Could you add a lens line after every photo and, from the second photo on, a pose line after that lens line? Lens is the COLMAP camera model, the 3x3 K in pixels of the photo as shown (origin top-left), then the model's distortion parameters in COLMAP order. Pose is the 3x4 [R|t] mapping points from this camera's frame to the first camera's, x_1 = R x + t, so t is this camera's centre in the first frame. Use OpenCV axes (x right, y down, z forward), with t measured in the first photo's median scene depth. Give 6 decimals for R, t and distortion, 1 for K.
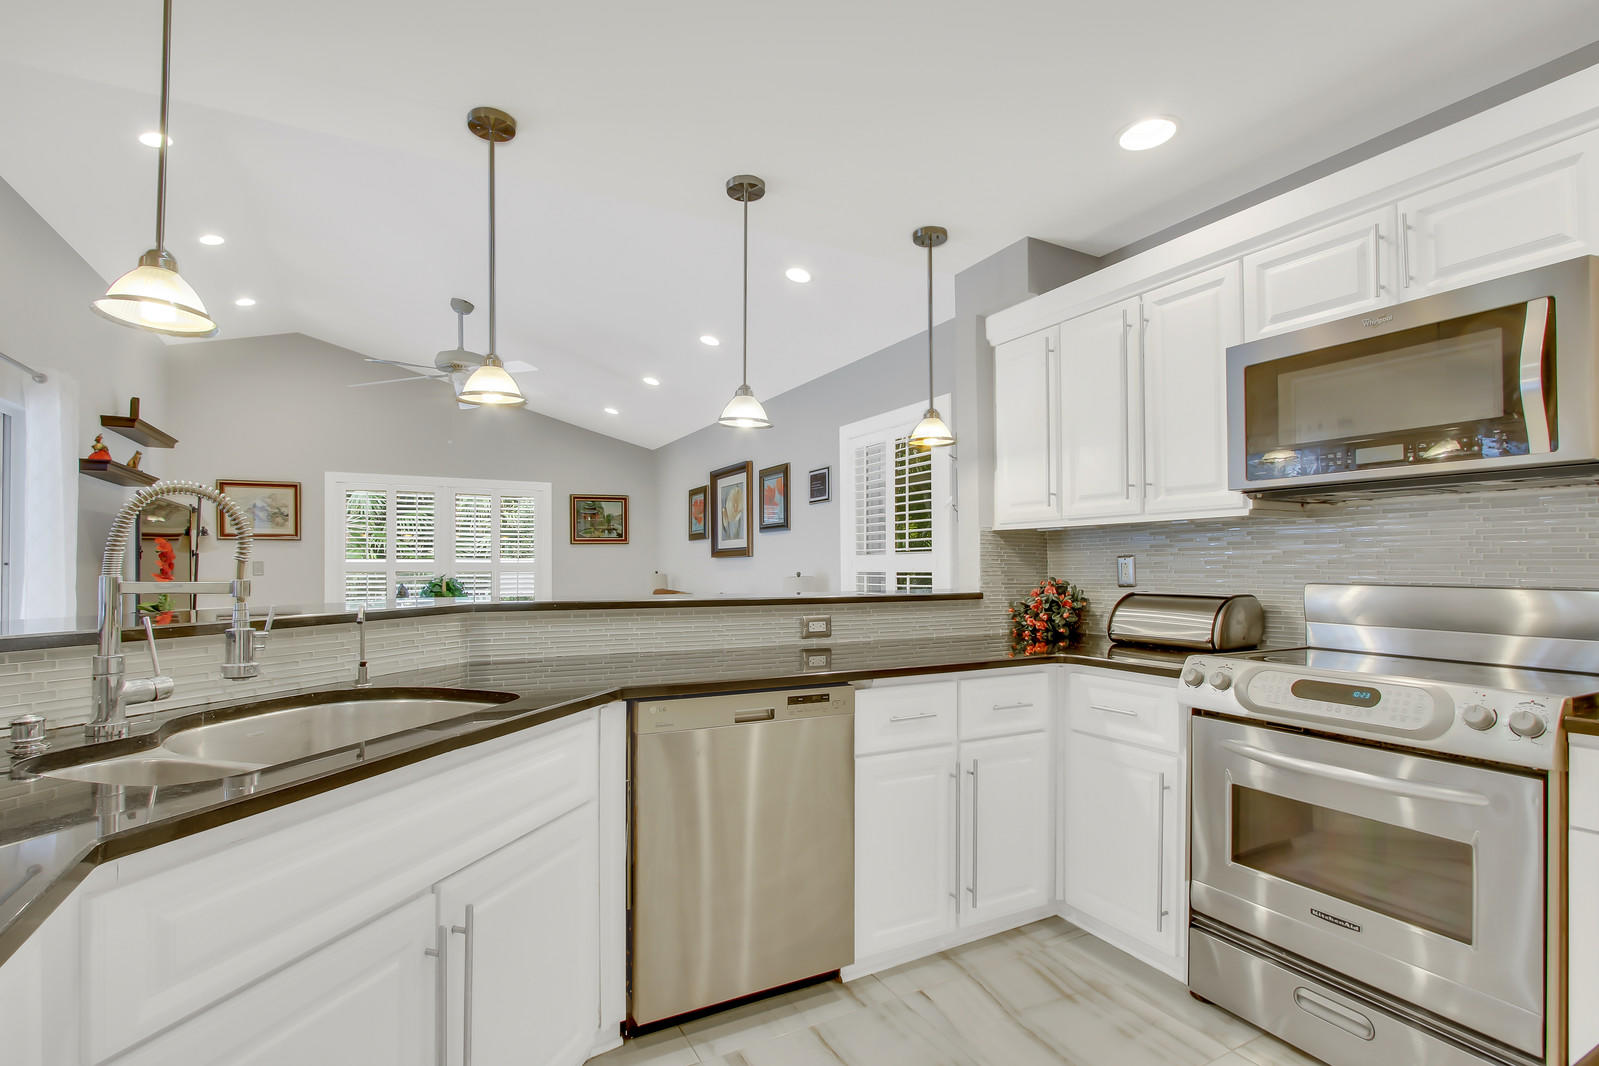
lens RADIAL K [[762.6, 0, 783.9], [0, 762.6, 549.2], [0, 0, 1]] dist [-0.036739, 0.004001]
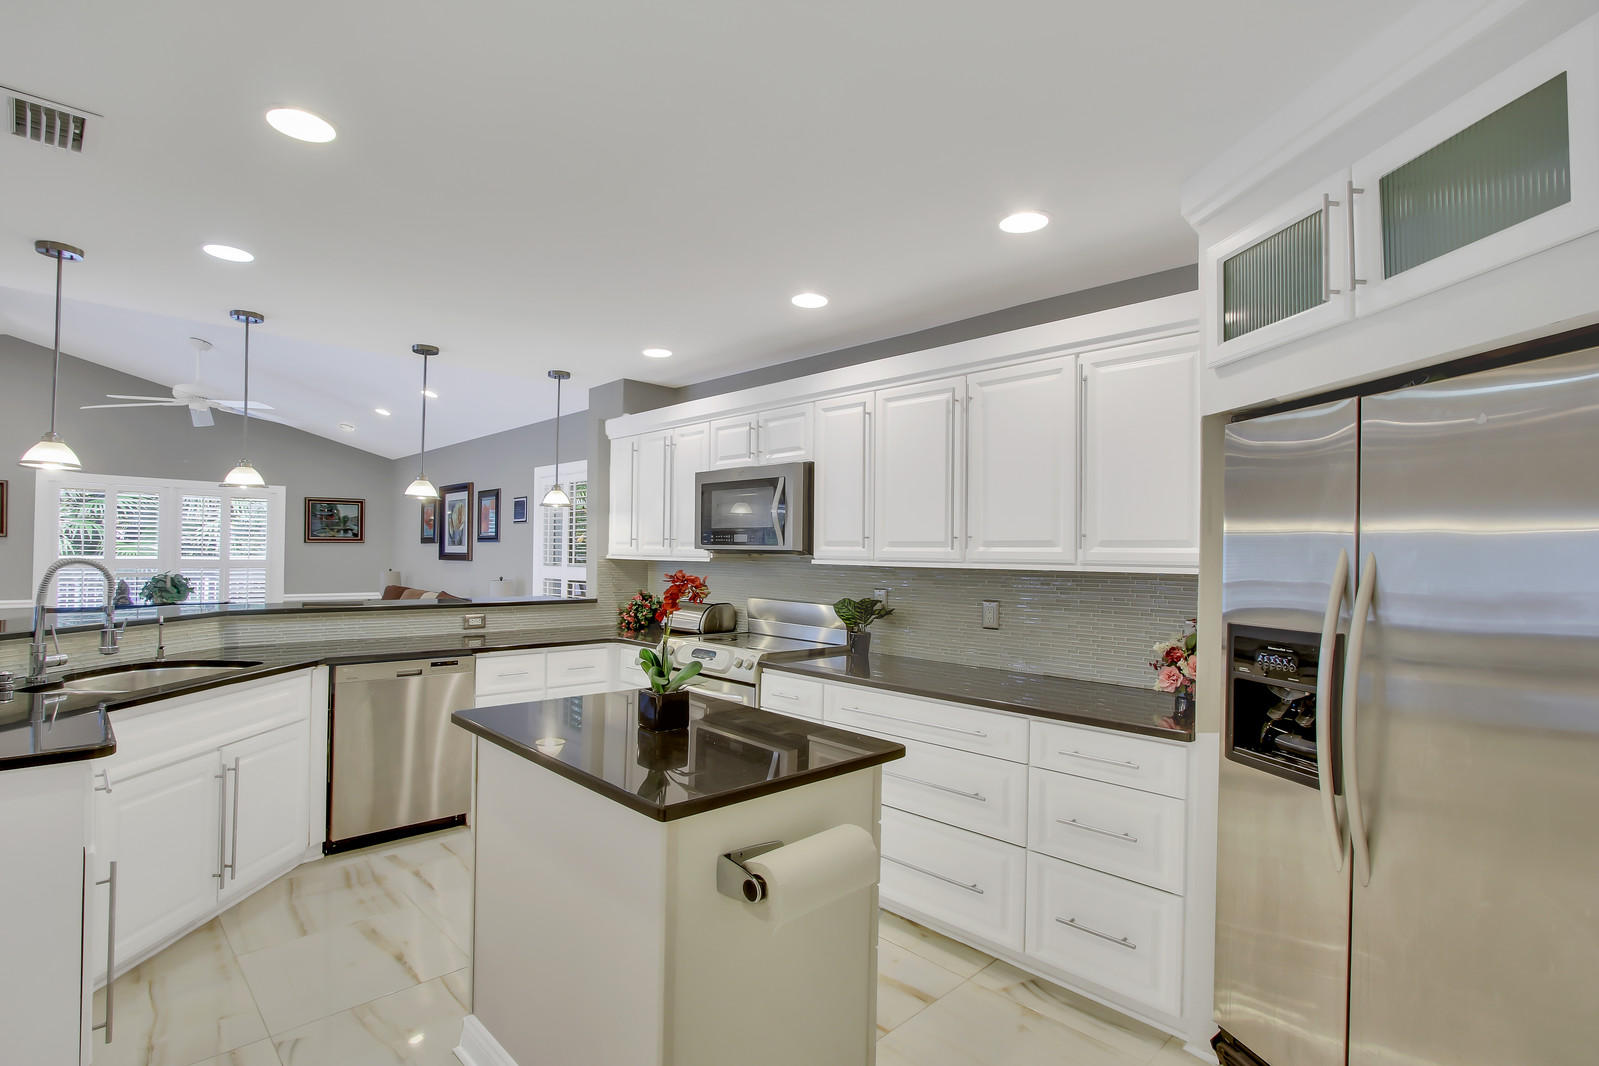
lens RADIAL K [[762.6, 0, 800.1], [0, 762.6, 541.5], [0, 0, 1]] dist [-0.036739, 0.004001]
pose [[0.953670, 0.020106, 0.300183, 0.192513], [-0.022342, 0.999742, 0.004018, -0.077409], [-0.300024, -0.010538, 0.953873, -0.627411]]
